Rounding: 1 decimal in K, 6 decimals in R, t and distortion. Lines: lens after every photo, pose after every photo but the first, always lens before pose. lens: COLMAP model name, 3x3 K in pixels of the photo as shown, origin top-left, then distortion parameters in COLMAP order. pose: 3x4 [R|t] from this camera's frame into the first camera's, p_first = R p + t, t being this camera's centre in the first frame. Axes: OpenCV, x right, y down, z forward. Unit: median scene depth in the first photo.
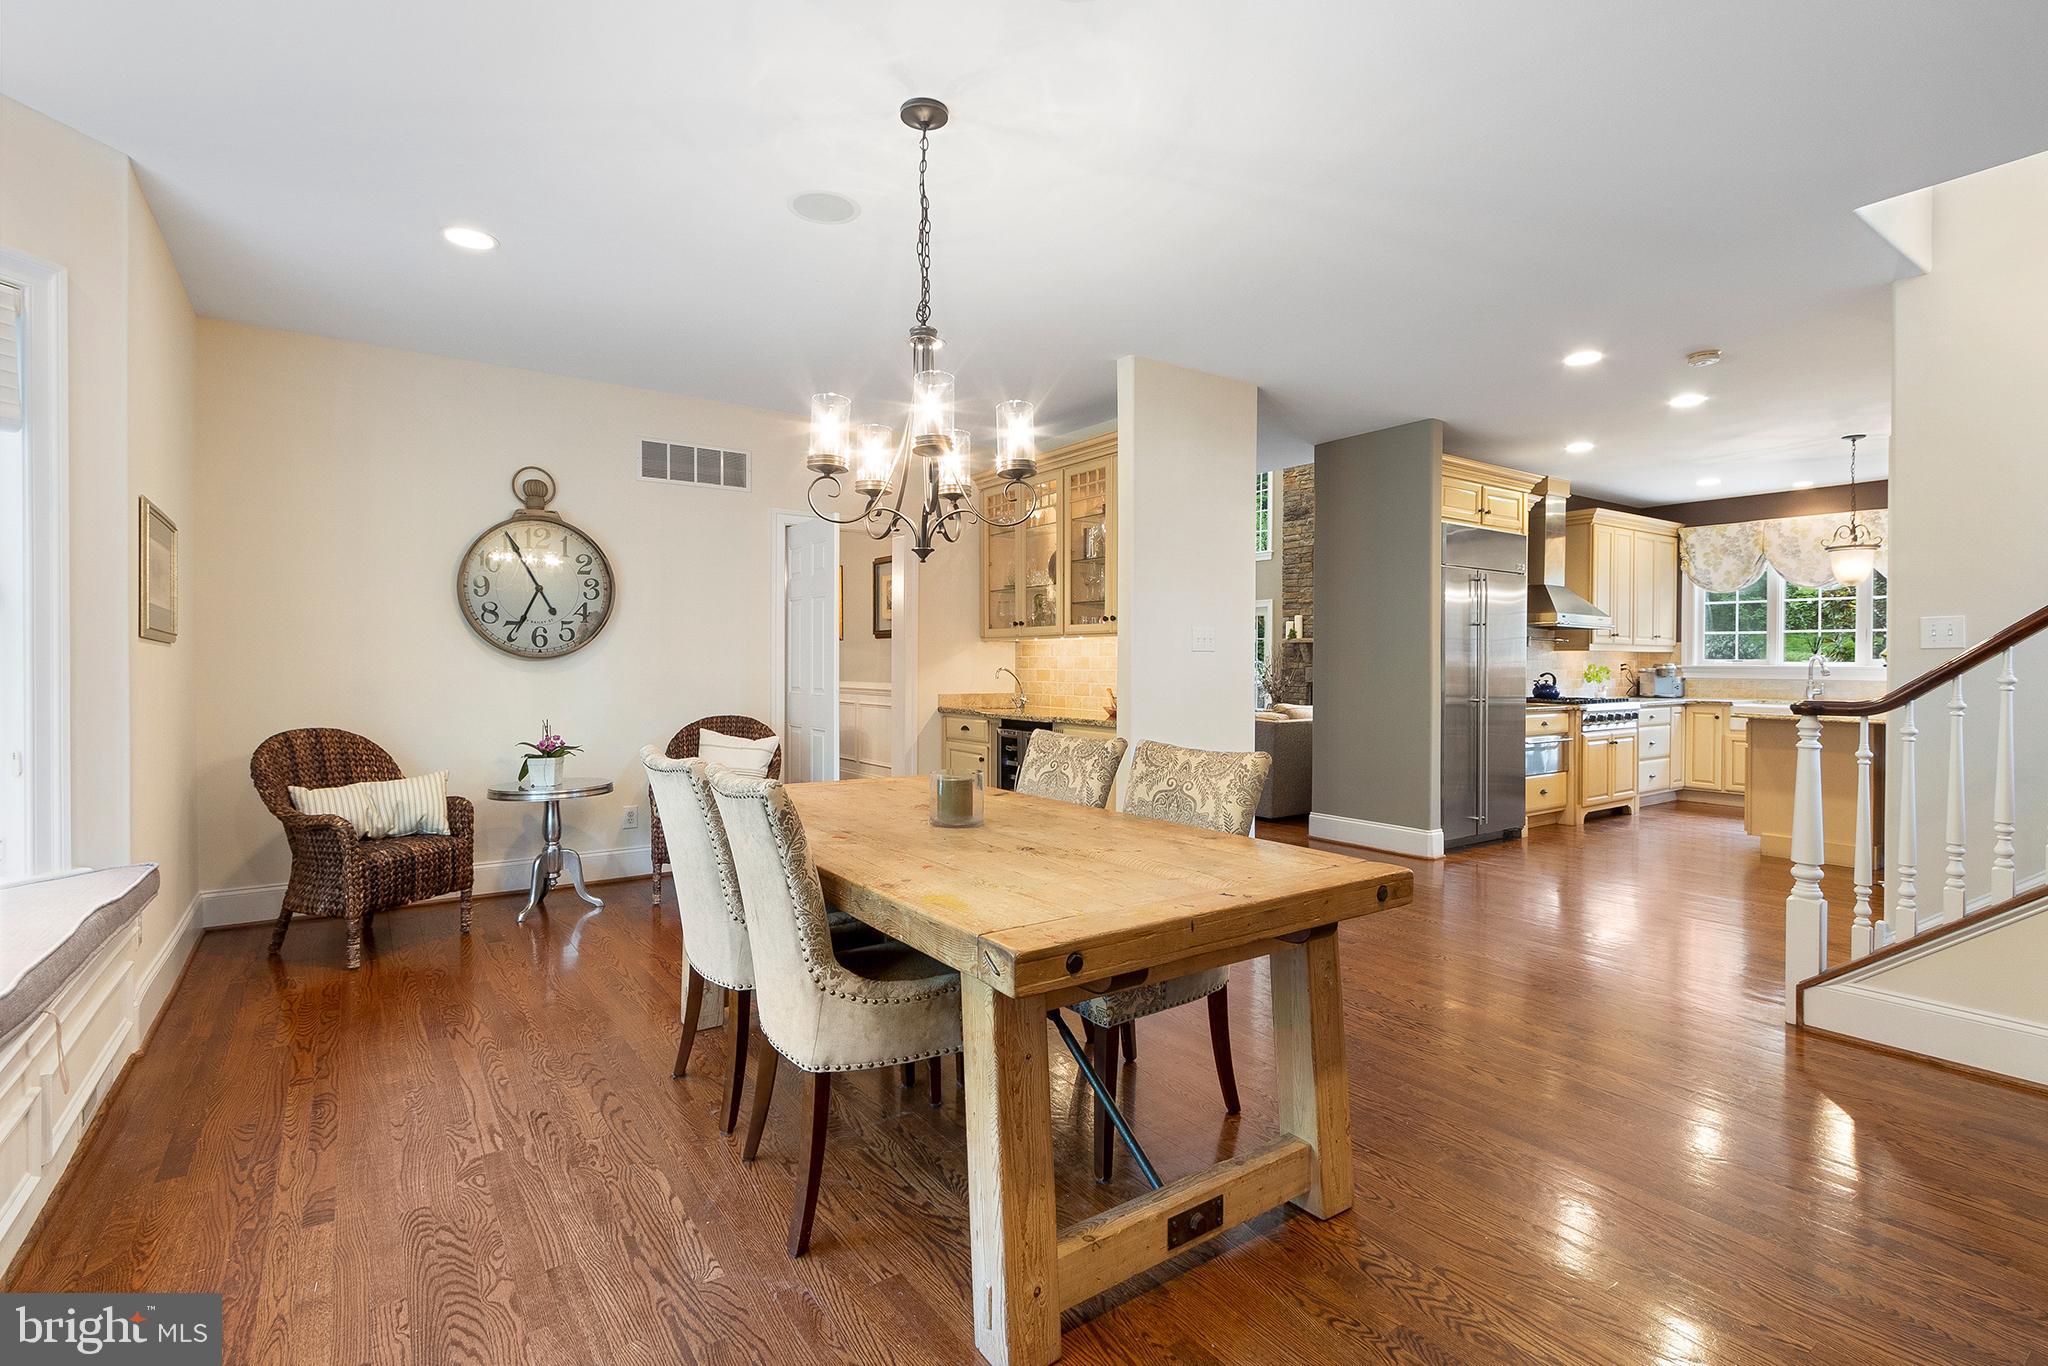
lens RADIAL K [[950.0, 0, 1023.5], [0, 950.0, 671.9], [0, 0, 1]] dist [0.004981, 0.000069]
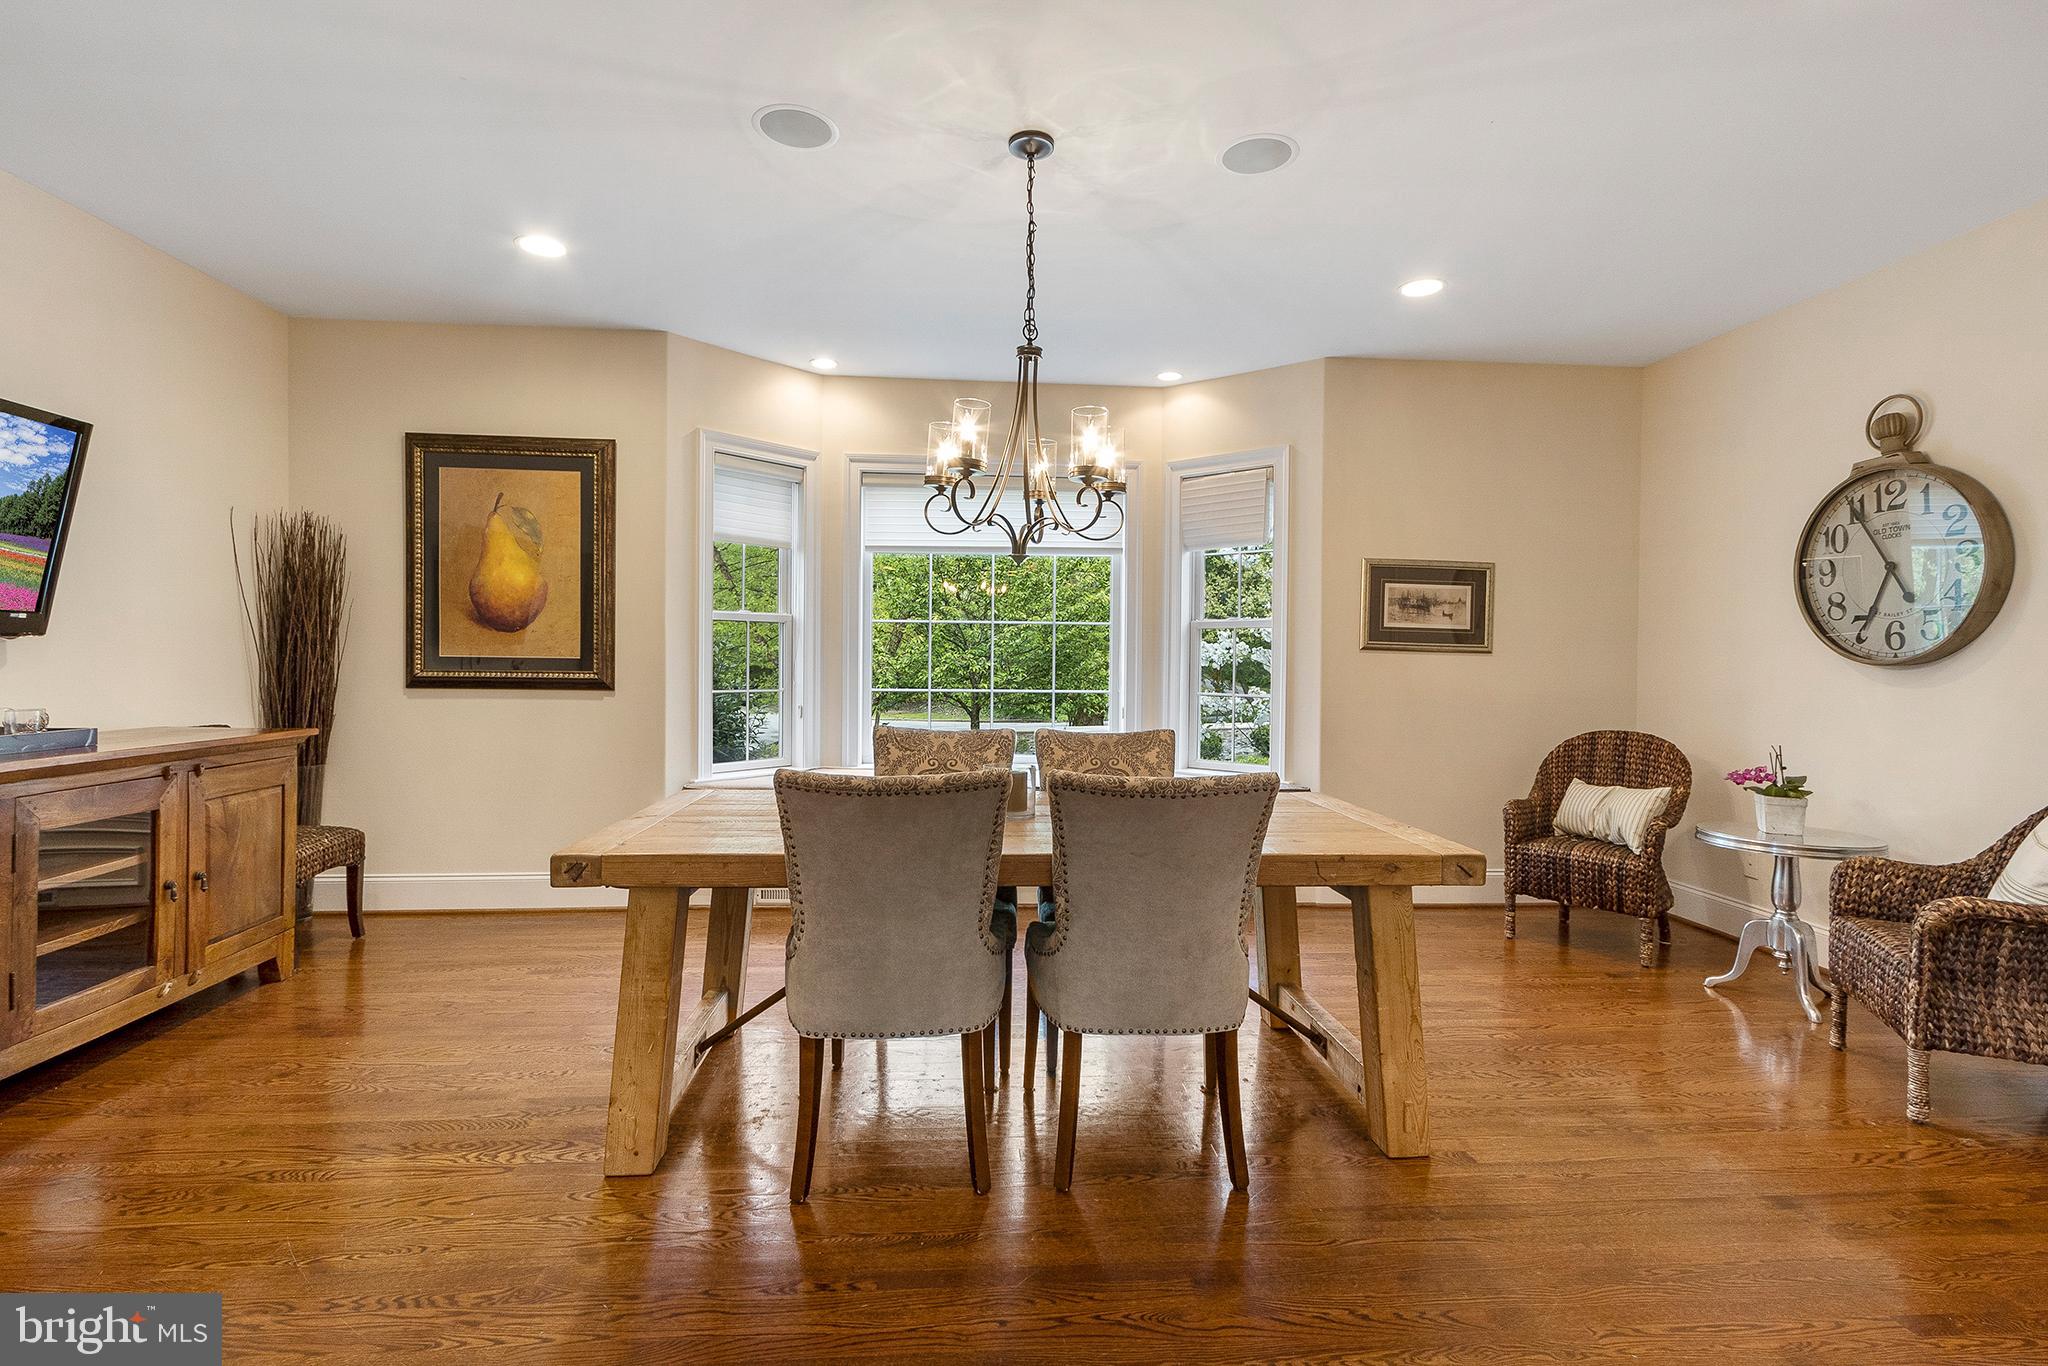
lens RADIAL K [[950.0, 0, 1021.2], [0, 950.0, 674.6], [0, 0, 1]] dist [0.004981, 0.000069]
pose [[-0.509080, 0.003607, -0.860712, 0.517732], [-0.021045, 0.999640, 0.016637, -0.007363], [0.860462, 0.026583, -0.508821, 0.978090]]
